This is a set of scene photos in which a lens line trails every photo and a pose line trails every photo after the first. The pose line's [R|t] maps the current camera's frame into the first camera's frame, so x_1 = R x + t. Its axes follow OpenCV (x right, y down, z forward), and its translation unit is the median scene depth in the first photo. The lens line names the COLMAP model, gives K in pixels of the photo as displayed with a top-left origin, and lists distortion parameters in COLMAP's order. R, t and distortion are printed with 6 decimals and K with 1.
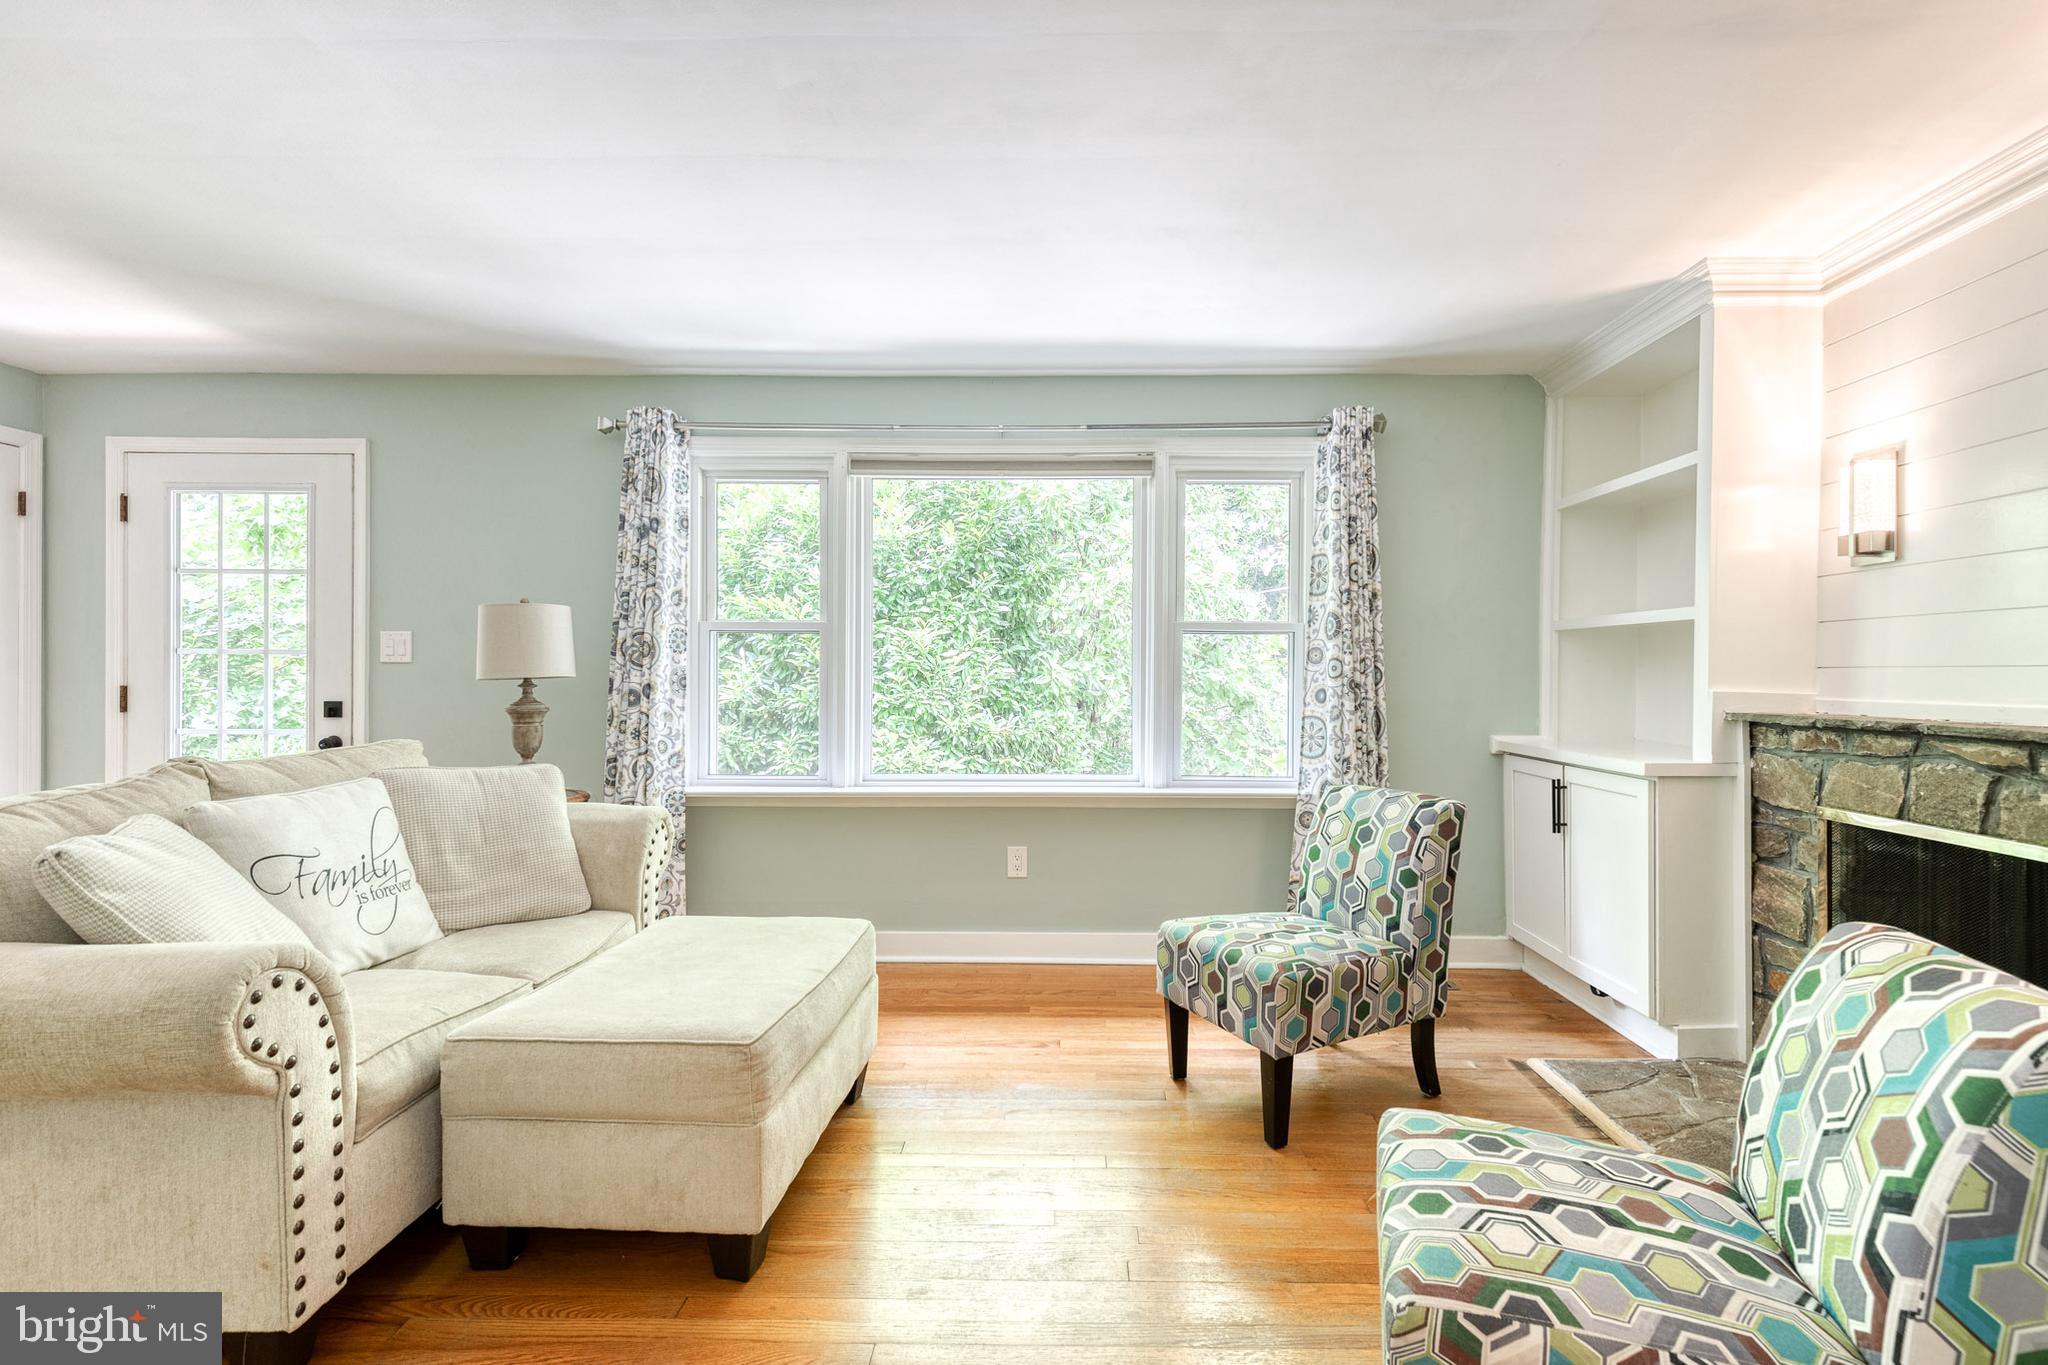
lens RADIAL K [[935.7, 0, 1058.6], [0, 935.7, 680.5], [0, 0, 1]] dist [0.009881, 0.000052]
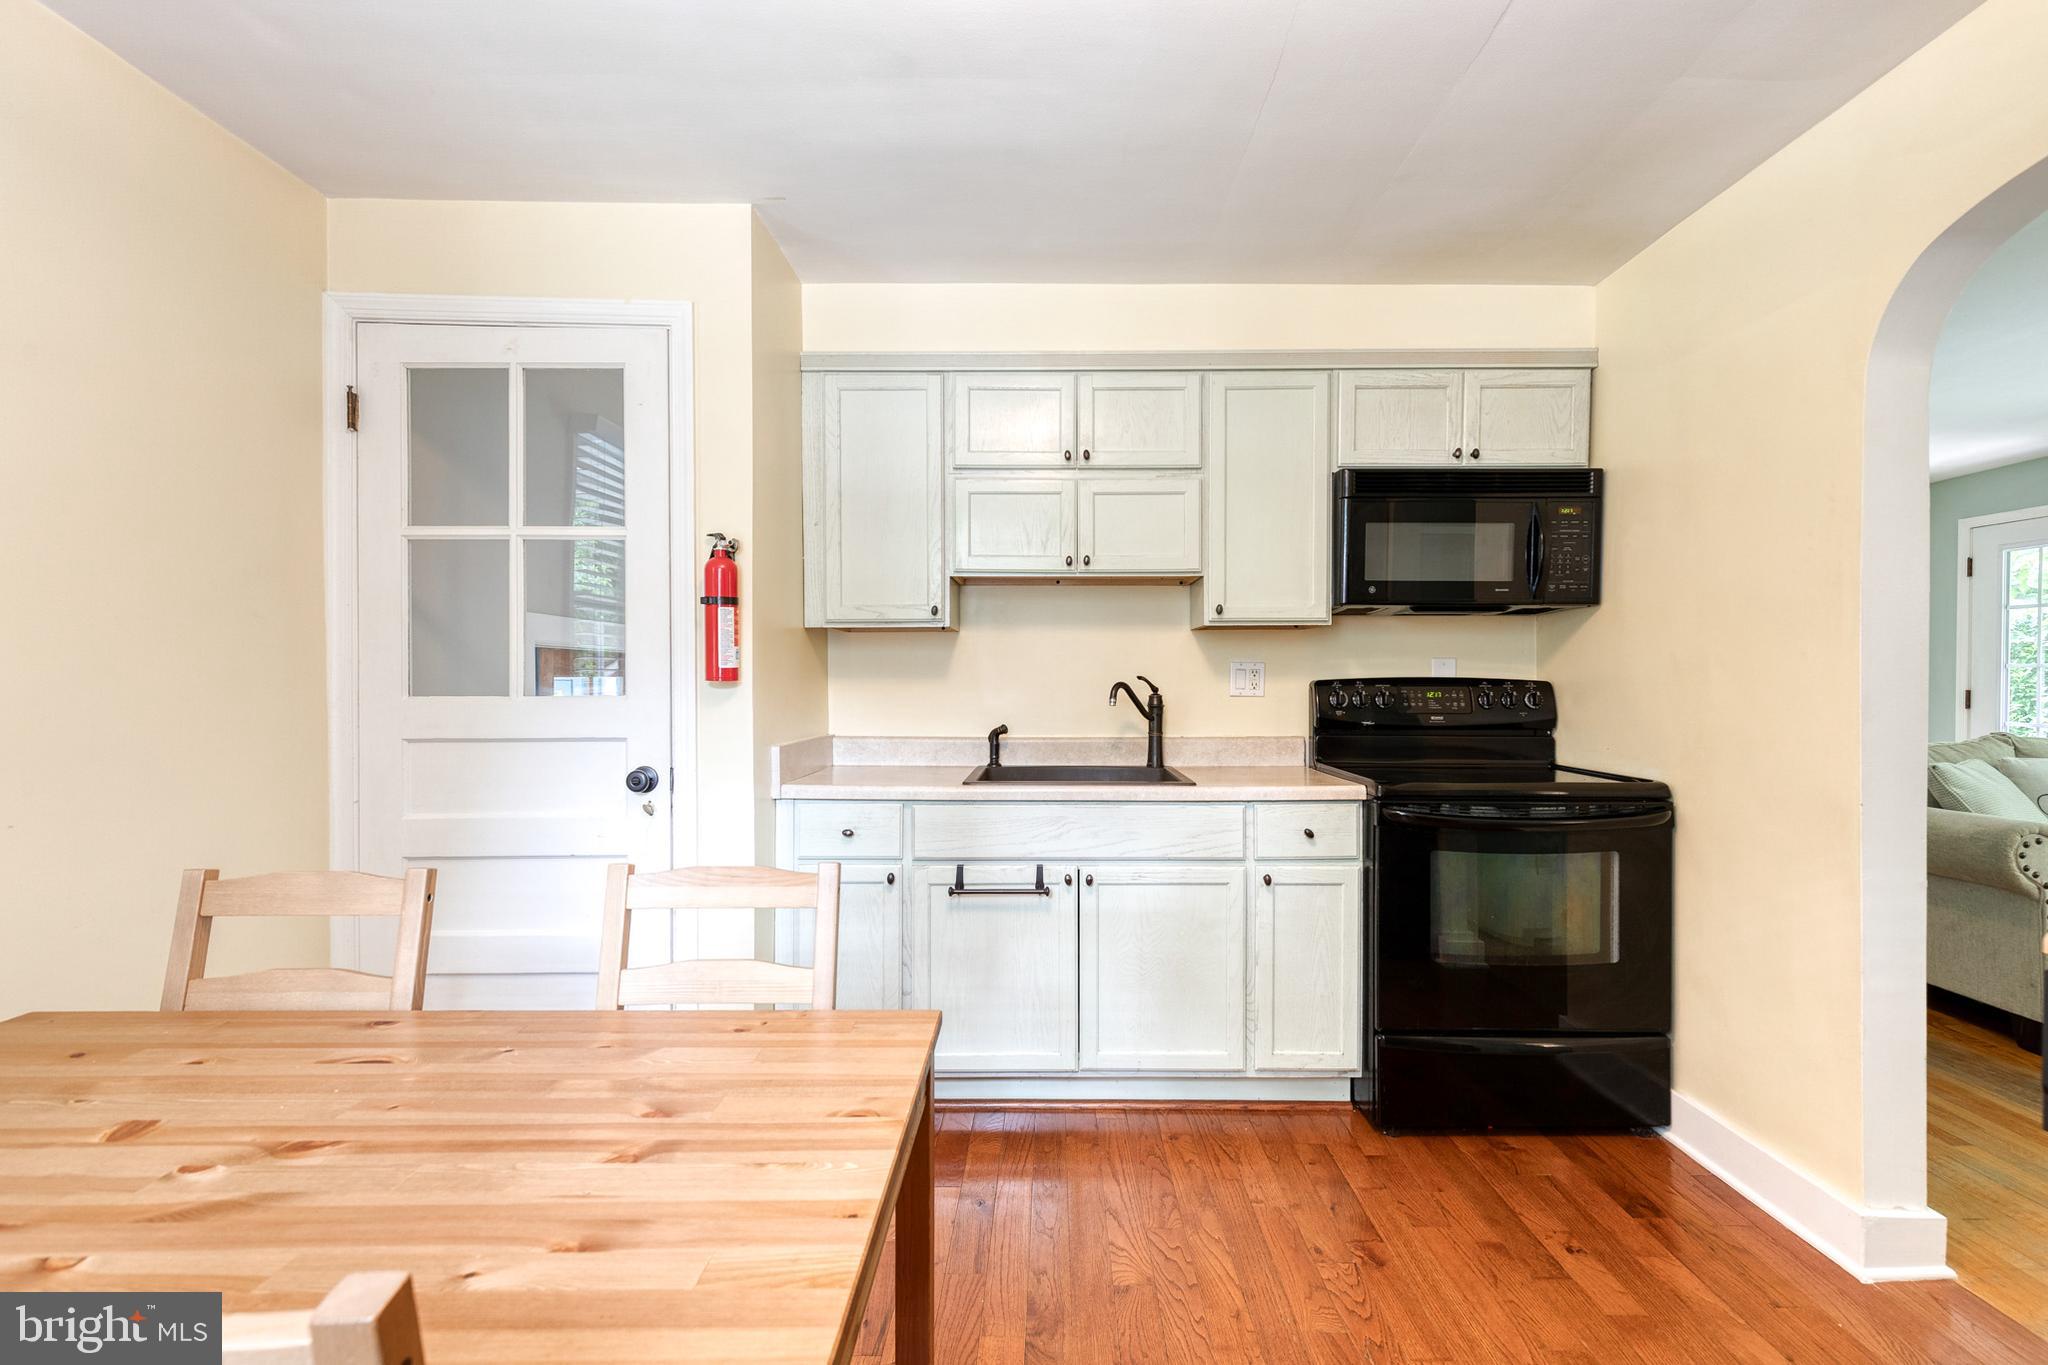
lens RADIAL K [[942.1, 0, 1029.6], [0, 942.1, 686.2], [0, 0, 1]] dist [0.000904, -0.000328]
pose [[0.004009, 0.005726, -0.999976, 0.541149], [-0.005745, 0.999967, 0.005703, -0.001133], [0.999975, 0.005722, 0.004042, -0.534913]]
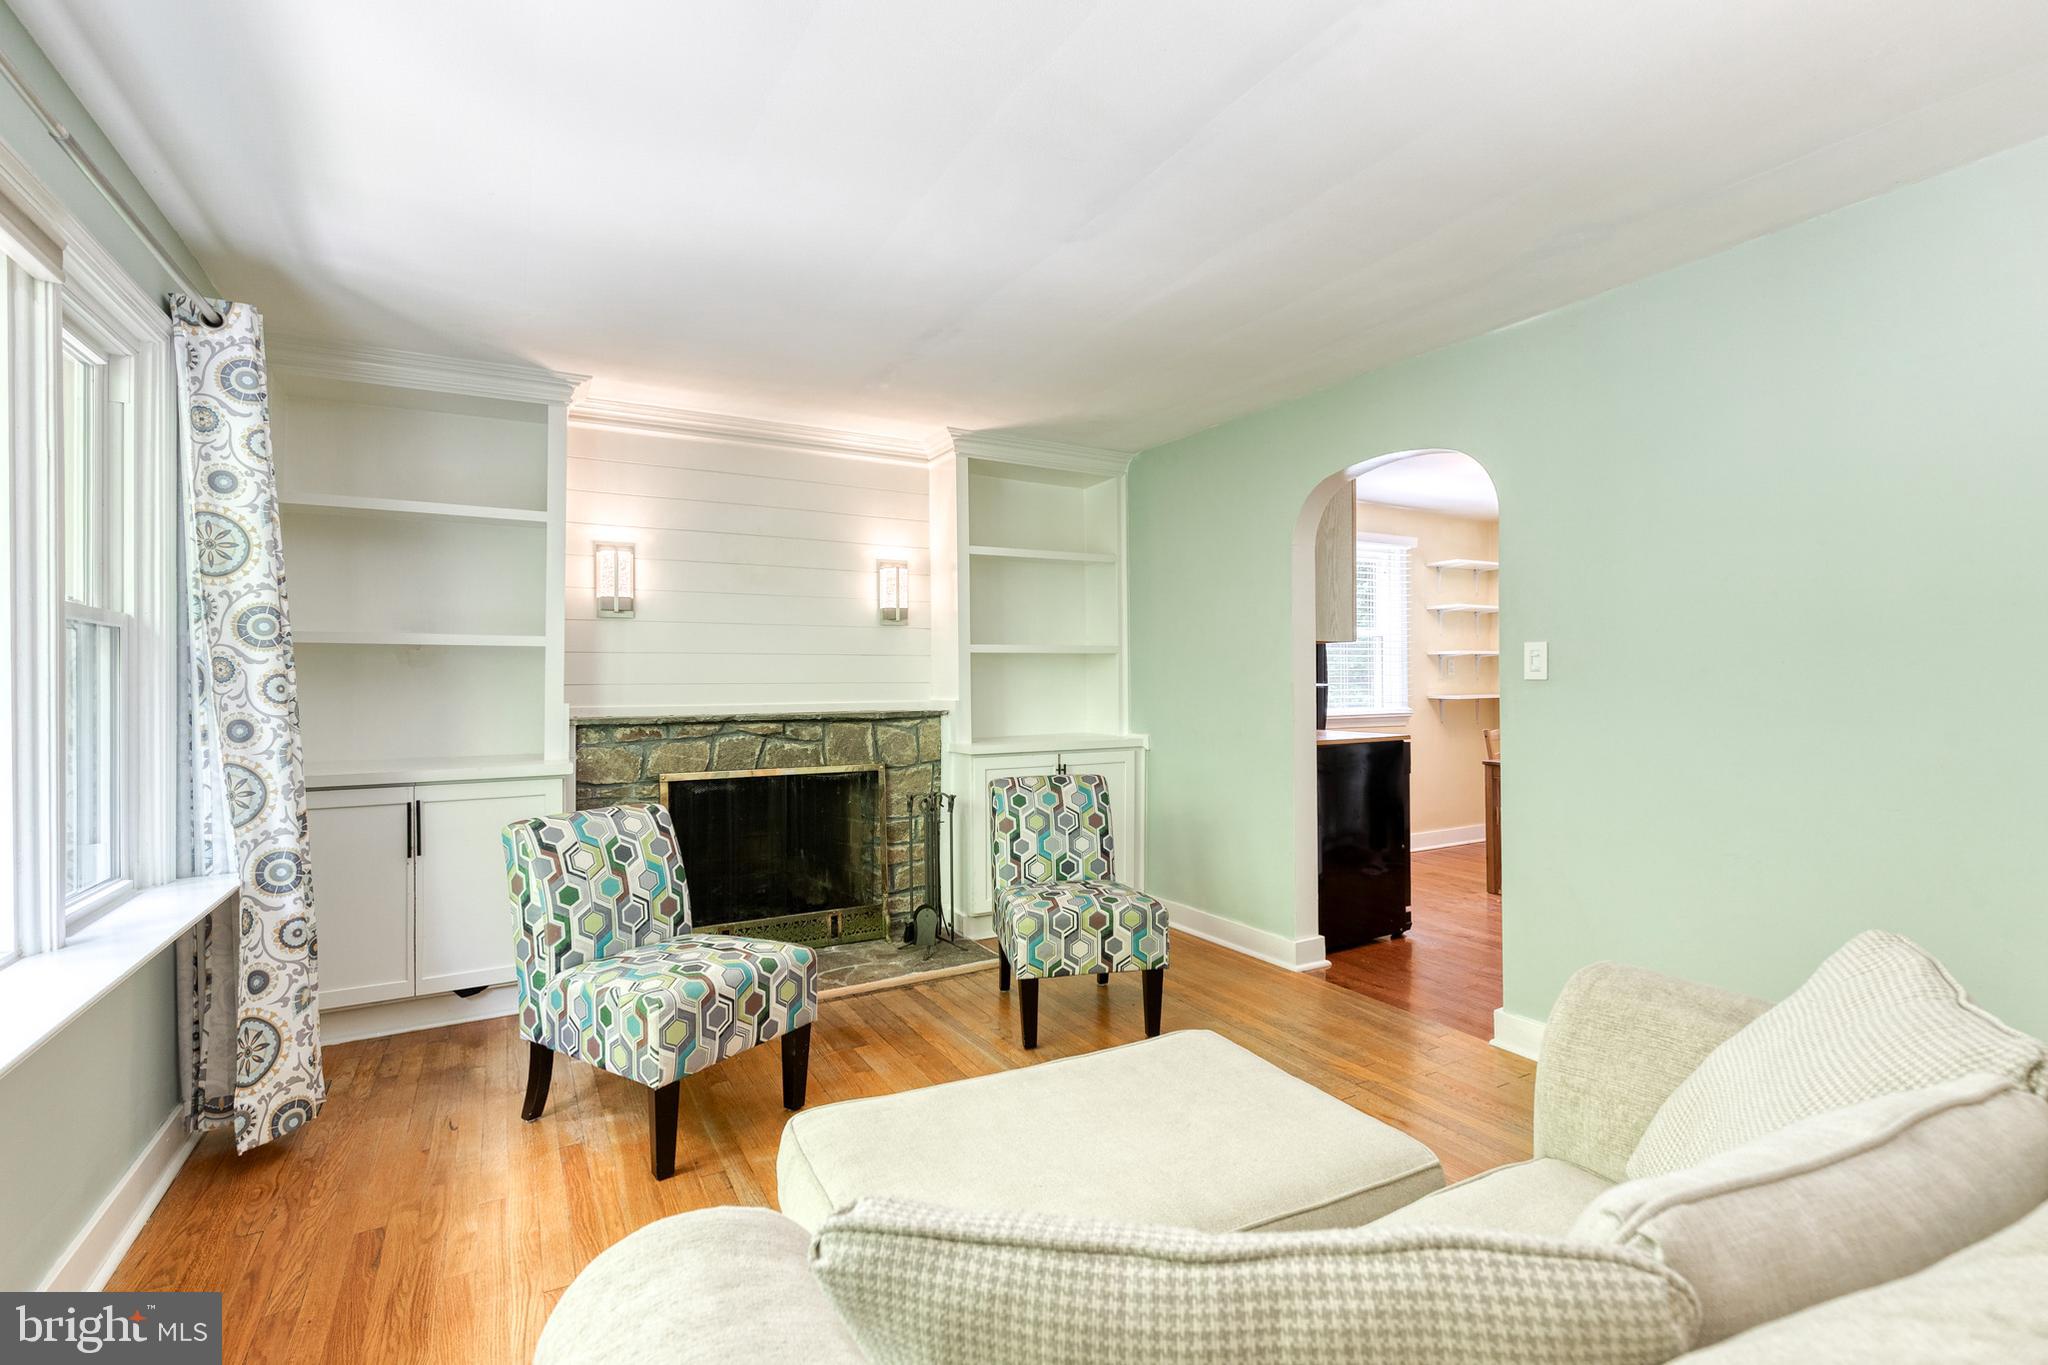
lens RADIAL K [[942.1, 0, 1049.0], [0, 942.1, 674.1], [0, 0, 1]] dist [0.010251, -0.000621]
pose [[-0.518615, 0.004888, 0.854994, -0.676946], [0.011099, 0.999938, 0.001015, -0.020876], [-0.854936, 0.010016, -0.518637, 0.986793]]
